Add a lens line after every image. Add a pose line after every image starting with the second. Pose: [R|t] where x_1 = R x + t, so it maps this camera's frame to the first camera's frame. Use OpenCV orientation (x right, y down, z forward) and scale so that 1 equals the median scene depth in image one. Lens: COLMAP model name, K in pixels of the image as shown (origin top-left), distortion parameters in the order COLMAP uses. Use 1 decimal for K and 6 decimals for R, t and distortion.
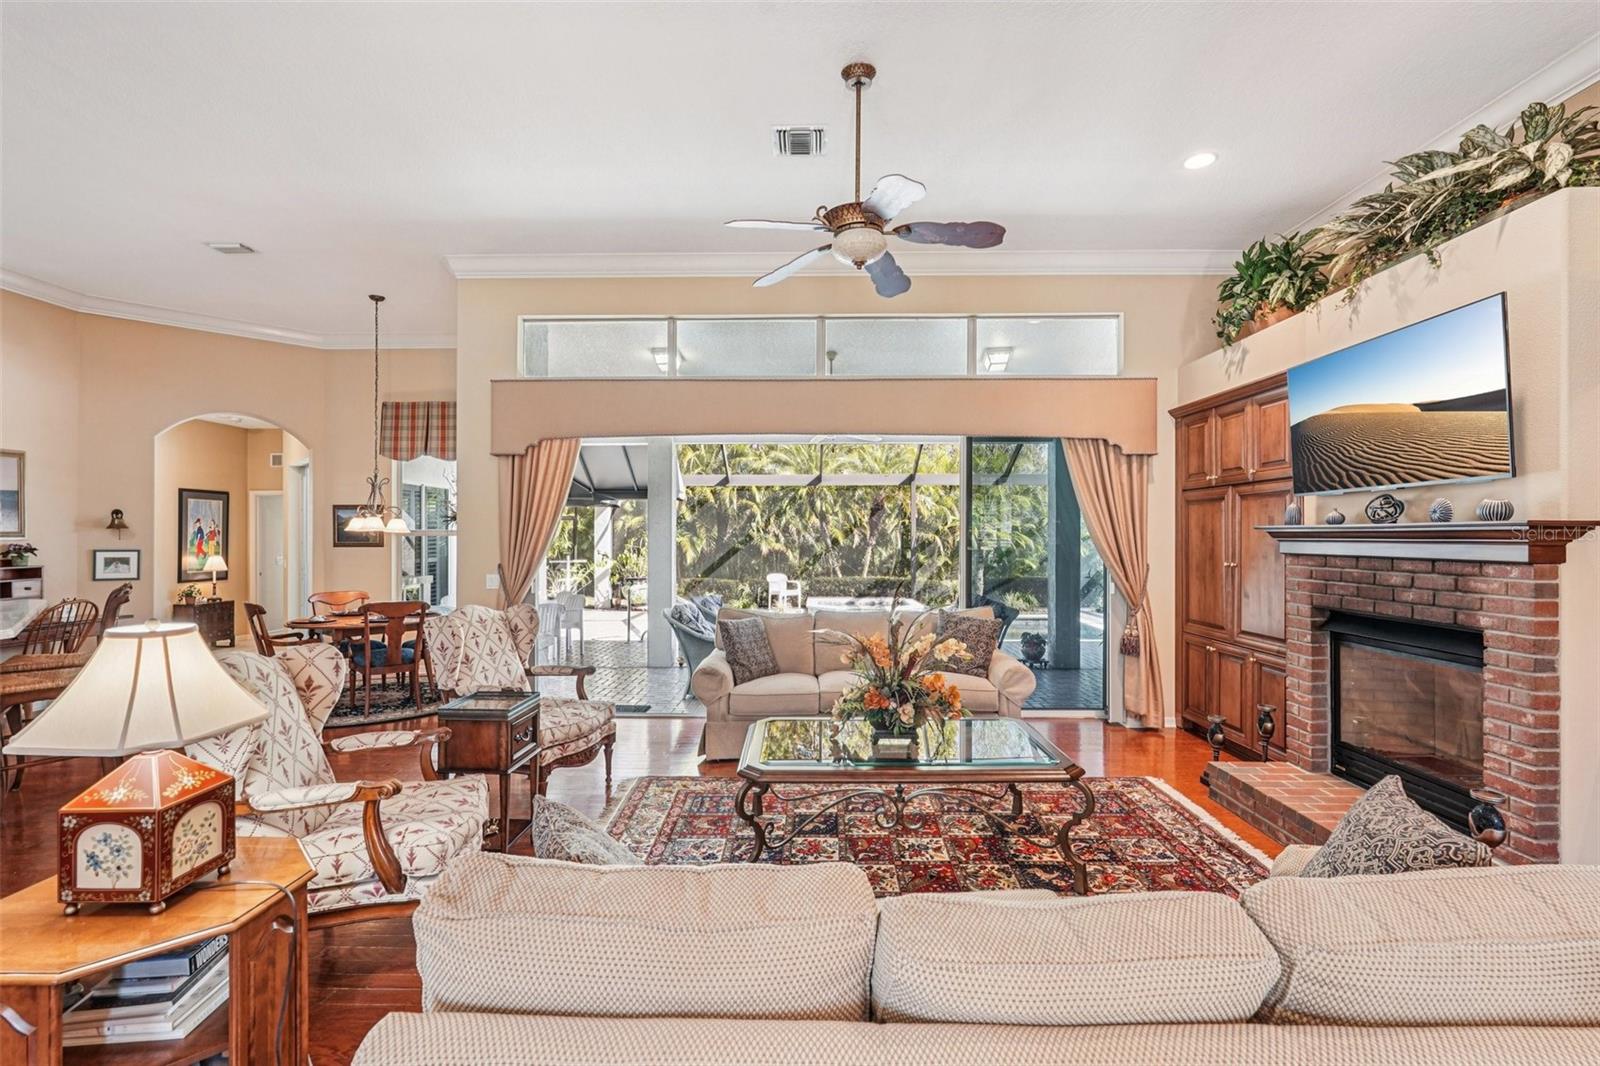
lens RADIAL K [[717.2, 0, 799.2], [0, 717.2, 533.9], [0, 0, 1]] dist [-0.012477, 0.006351]
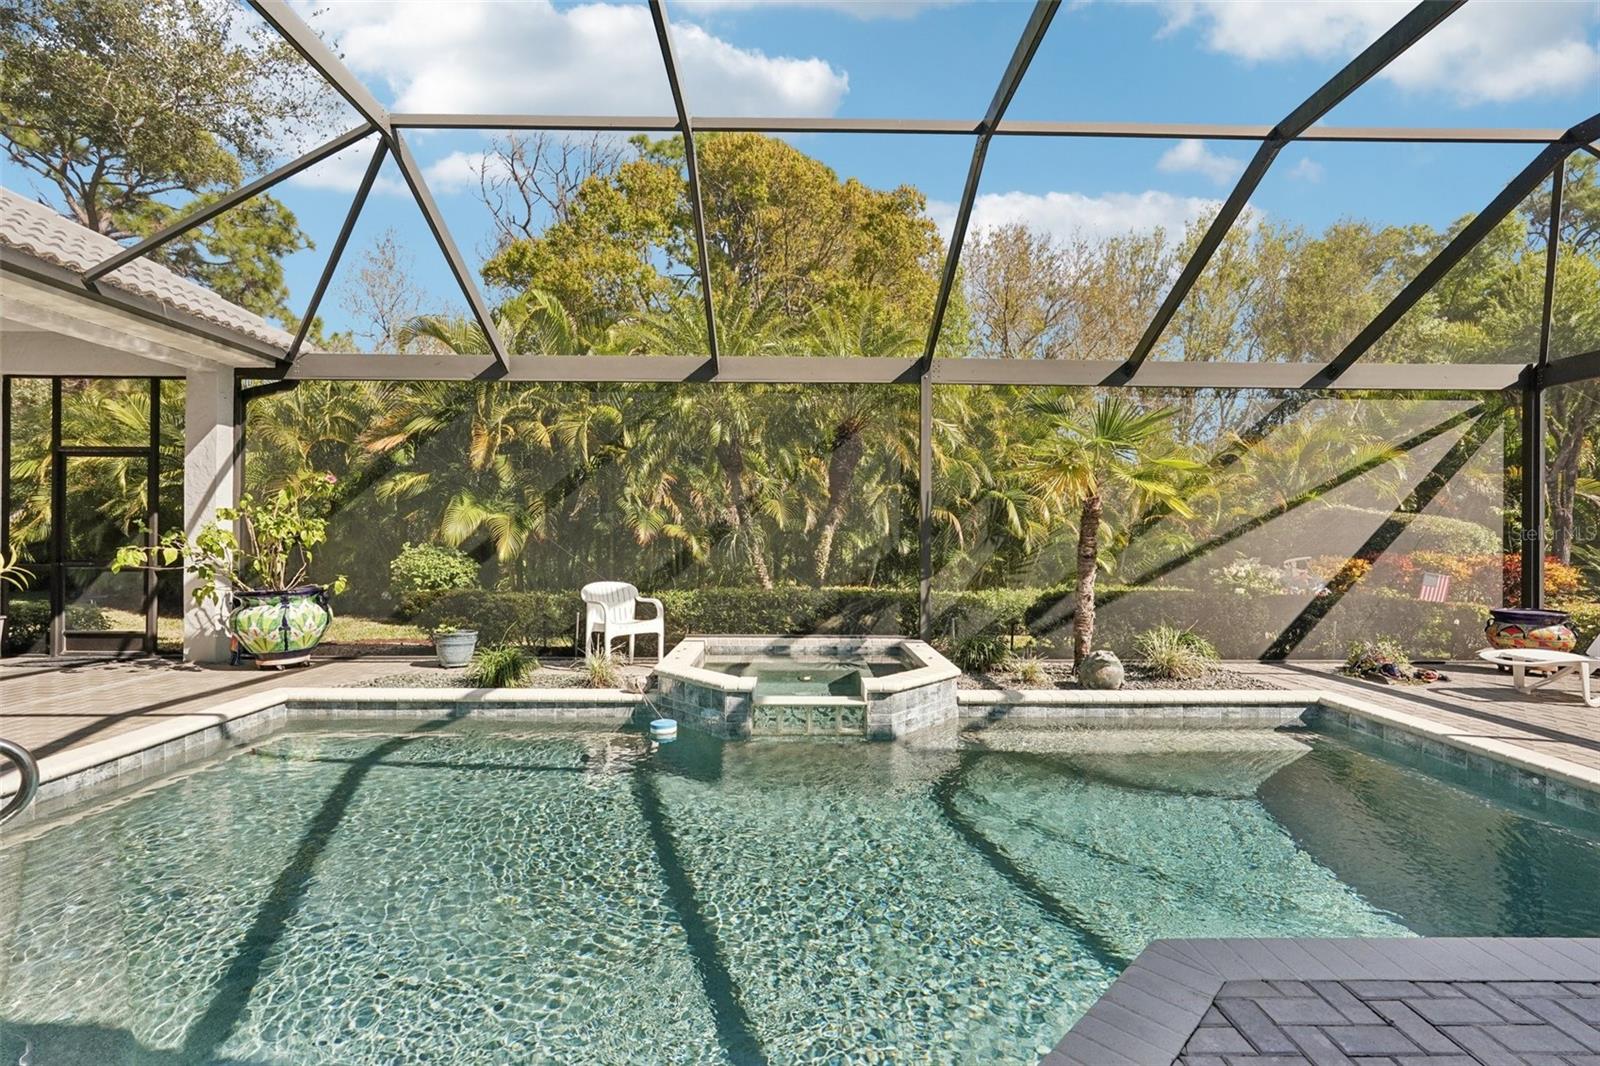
lens RADIAL K [[717.2, 0, 799.0], [0, 717.2, 535.3], [0, 0, 1]] dist [-0.012477, 0.006351]
pose [[0.999386, 0.008218, 0.034068, 0.216241], [-0.008299, 0.999963, 0.002233, 0.082422], [-0.034049, -0.002514, 0.999417, 1.811516]]
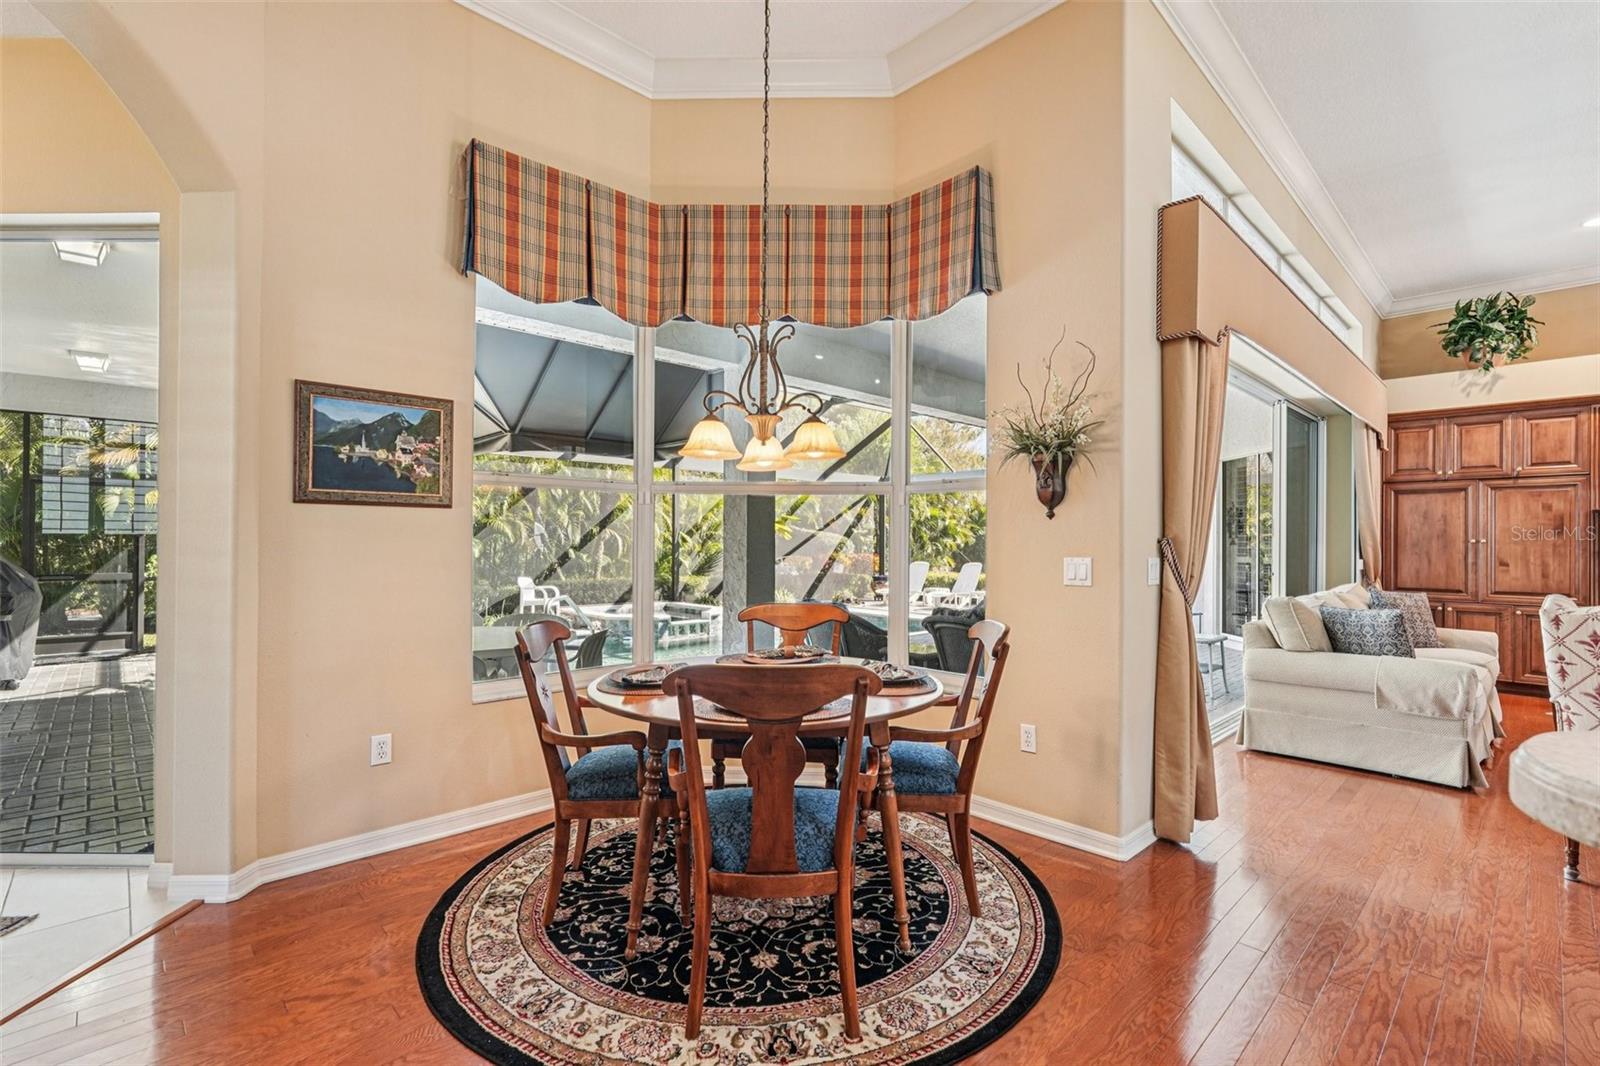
lens RADIAL K [[717.2, 0, 804.1], [0, 717.2, 539.4], [0, 0, 1]] dist [-0.012477, 0.006351]
pose [[0.709062, 0.008758, 0.705092, -1.108866], [-0.009679, 0.999950, -0.002687, 0.052503], [-0.705080, -0.004919, 0.709111, 0.904460]]
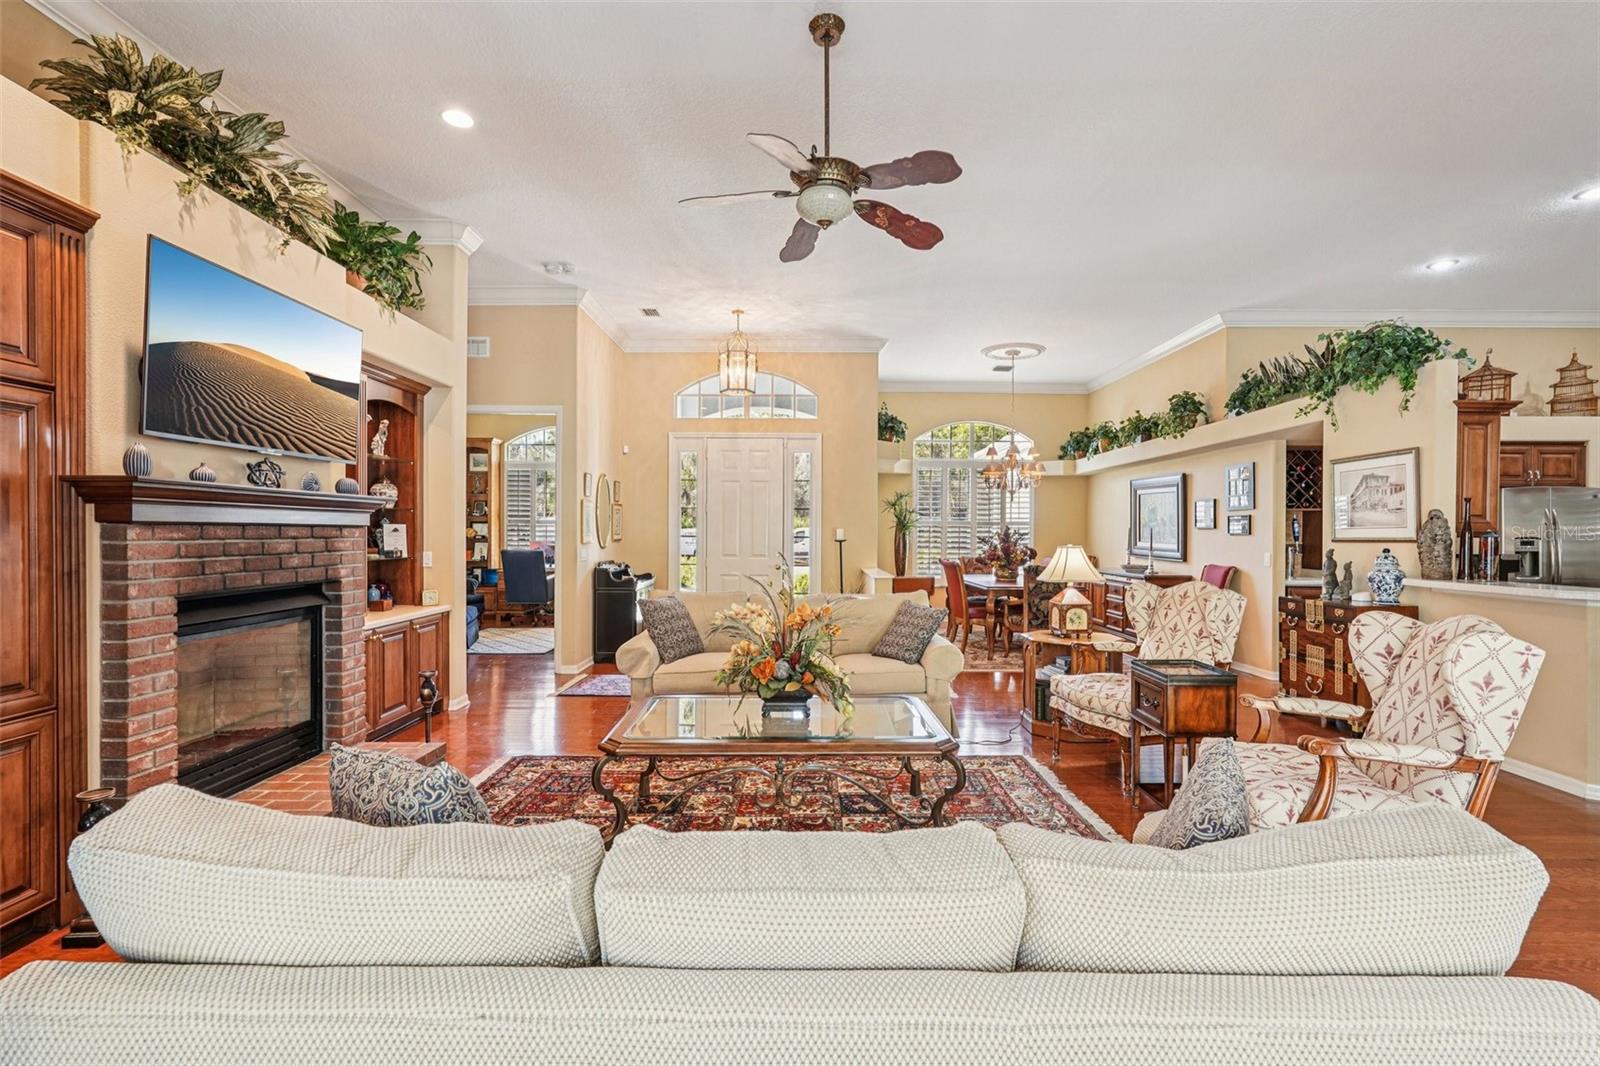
lens RADIAL K [[717.2, 0, 804.3], [0, 717.2, 536.3], [0, 0, 1]] dist [-0.012477, 0.006351]
pose [[-0.999739, -0.007518, -0.021559, 0.087521], [-0.007607, 0.999963, 0.004048, 0.026248], [0.021528, 0.004211, -0.999759, 1.316507]]
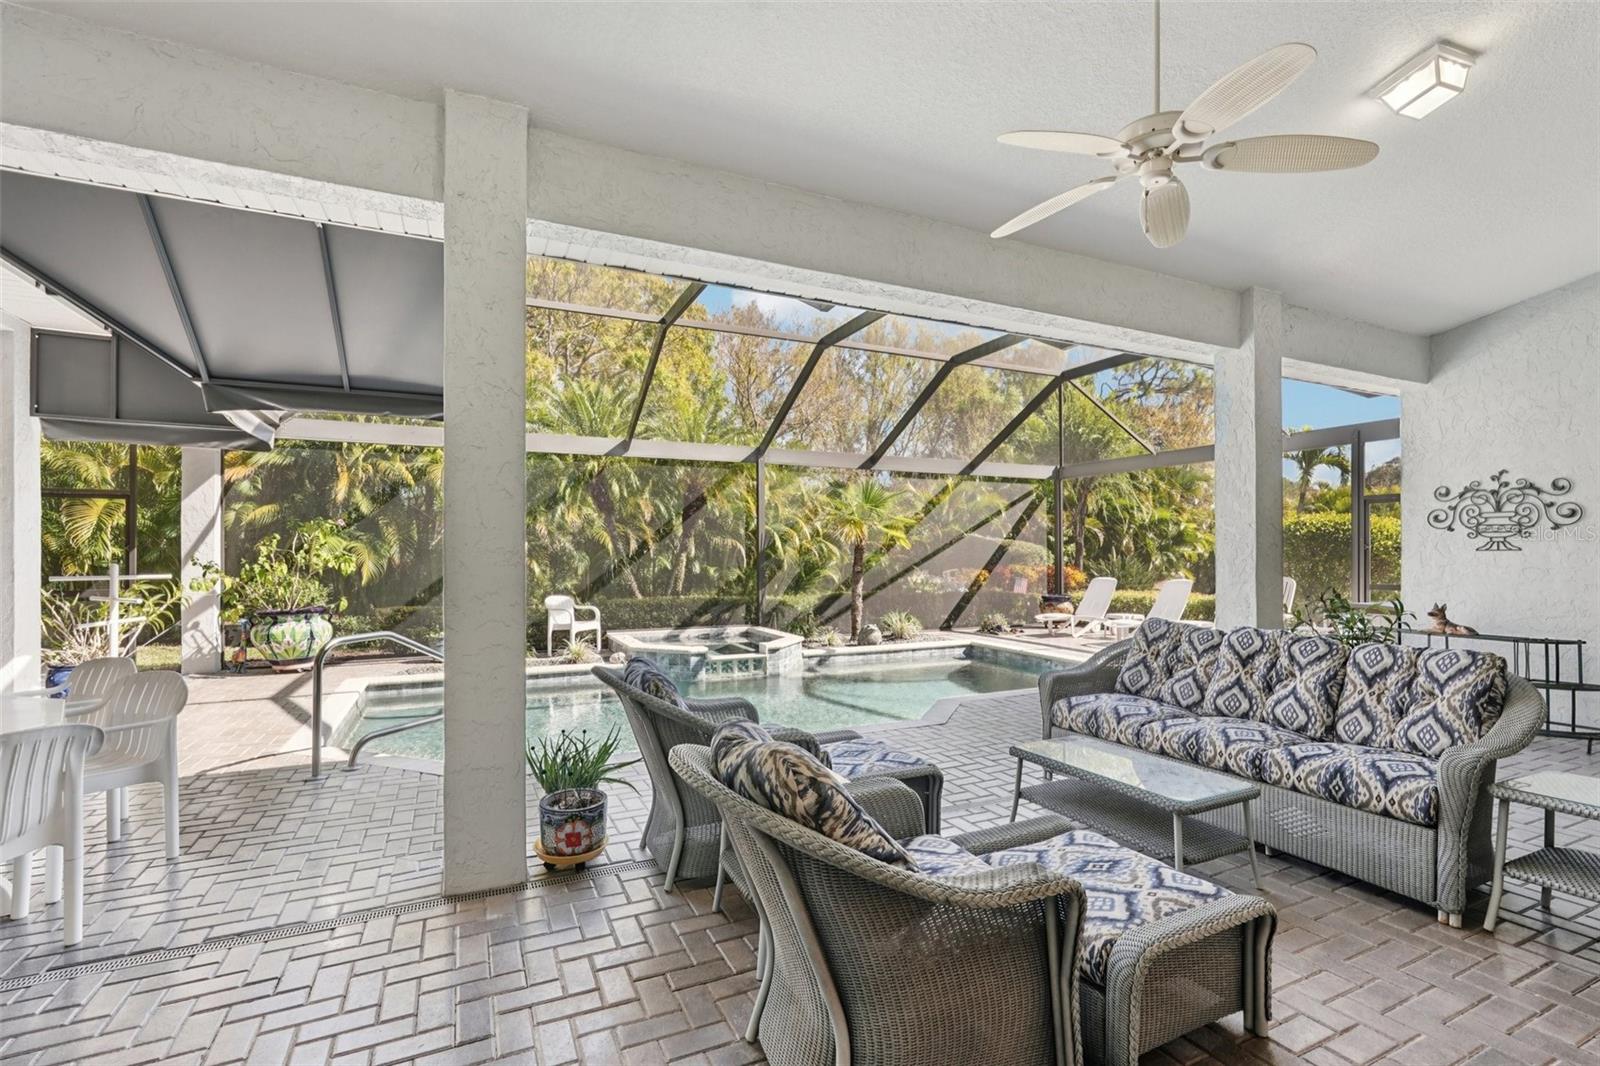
lens RADIAL K [[717.2, 0, 797.8], [0, 717.2, 548.9], [0, 0, 1]] dist [-0.012477, 0.006351]
pose [[0.898804, 0.003328, 0.438339, -0.374681], [-0.001417, 0.999988, -0.004687, 0.058776], [-0.438349, 0.003591, 0.898797, 1.152710]]
